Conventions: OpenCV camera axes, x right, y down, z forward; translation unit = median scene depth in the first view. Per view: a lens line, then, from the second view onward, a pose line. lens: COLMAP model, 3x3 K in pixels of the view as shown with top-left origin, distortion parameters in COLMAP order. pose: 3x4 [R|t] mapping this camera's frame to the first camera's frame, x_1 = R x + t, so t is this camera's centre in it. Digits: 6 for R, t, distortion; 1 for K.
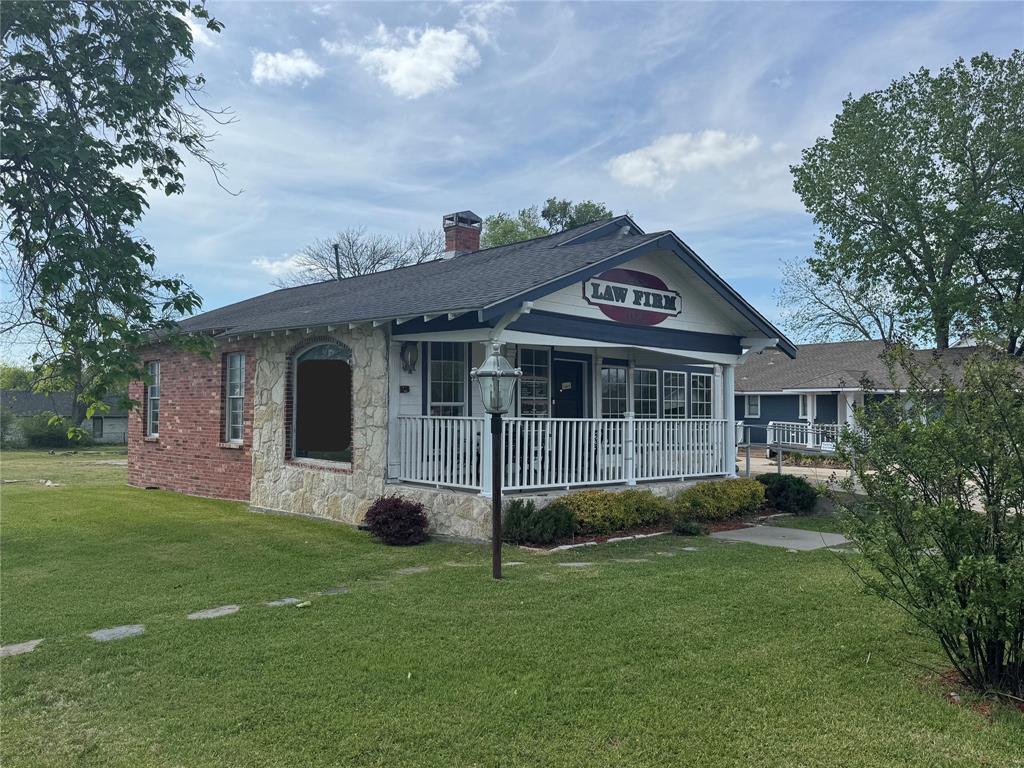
lens RADIAL K [[827.5, 0, 512.0], [0, 827.5, 384.0], [0, 0, 1]] dist [0.015518, -0.003149]
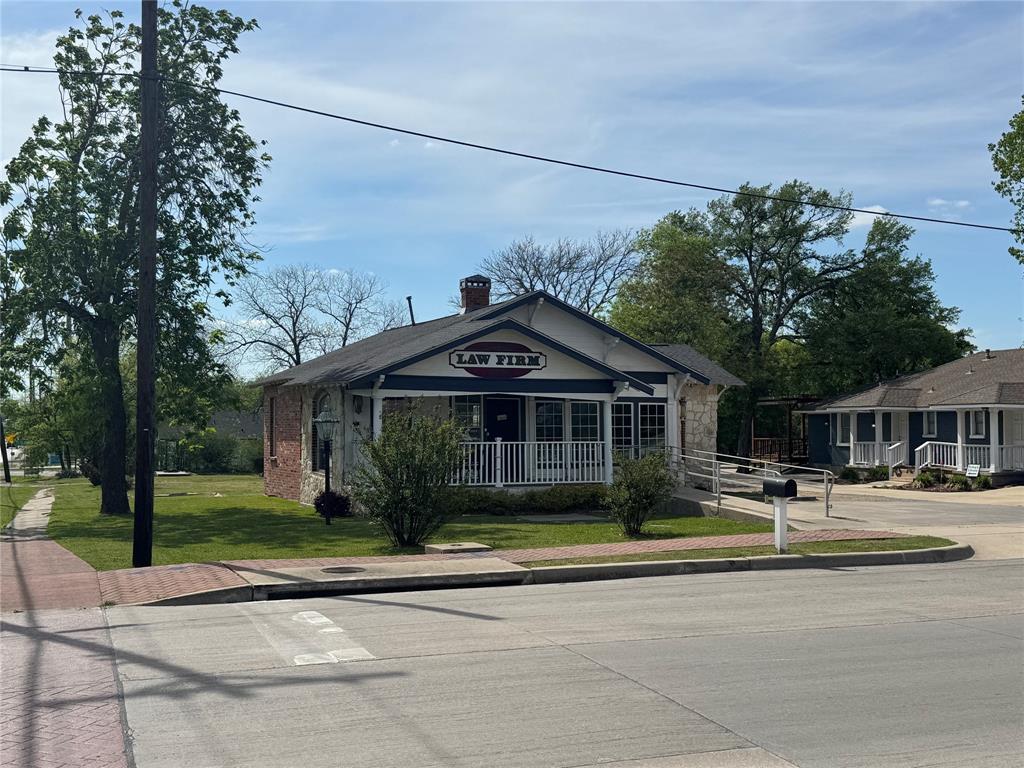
lens RADIAL K [[1208.4, 0, 512.0], [0, 1208.4, 384.0], [0, 0, 1]] dist [0.026072, 0.019006]
pose [[0.937076, -0.021052, -0.348491, 0.873189], [0.020272, 0.999777, -0.005886, -0.045930], [0.348538, -0.001549, 0.937294, -0.957199]]
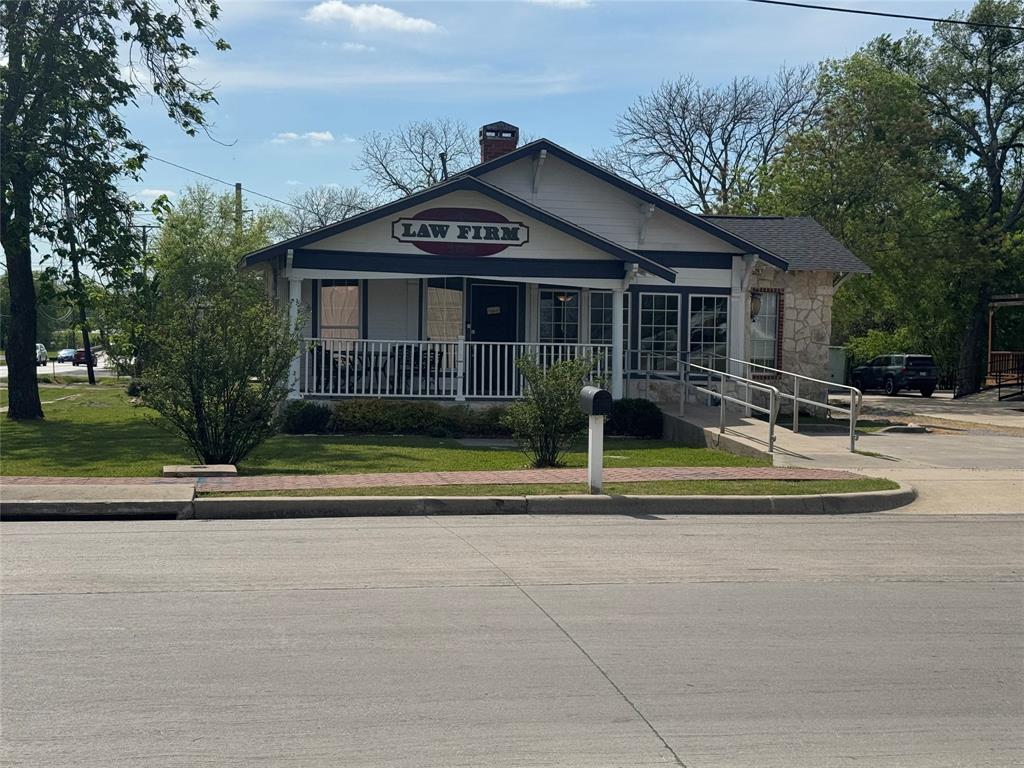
lens RADIAL K [[1536.9, 0, 512.0], [0, 1536.9, 384.0], [0, 0, 1]] dist [0.123693, 0.076955]
pose [[0.856186, 0.025713, -0.516027, 1.209831], [0.005584, 0.998242, 0.059007, -0.021517], [0.516637, -0.053402, 0.854537, -0.697757]]
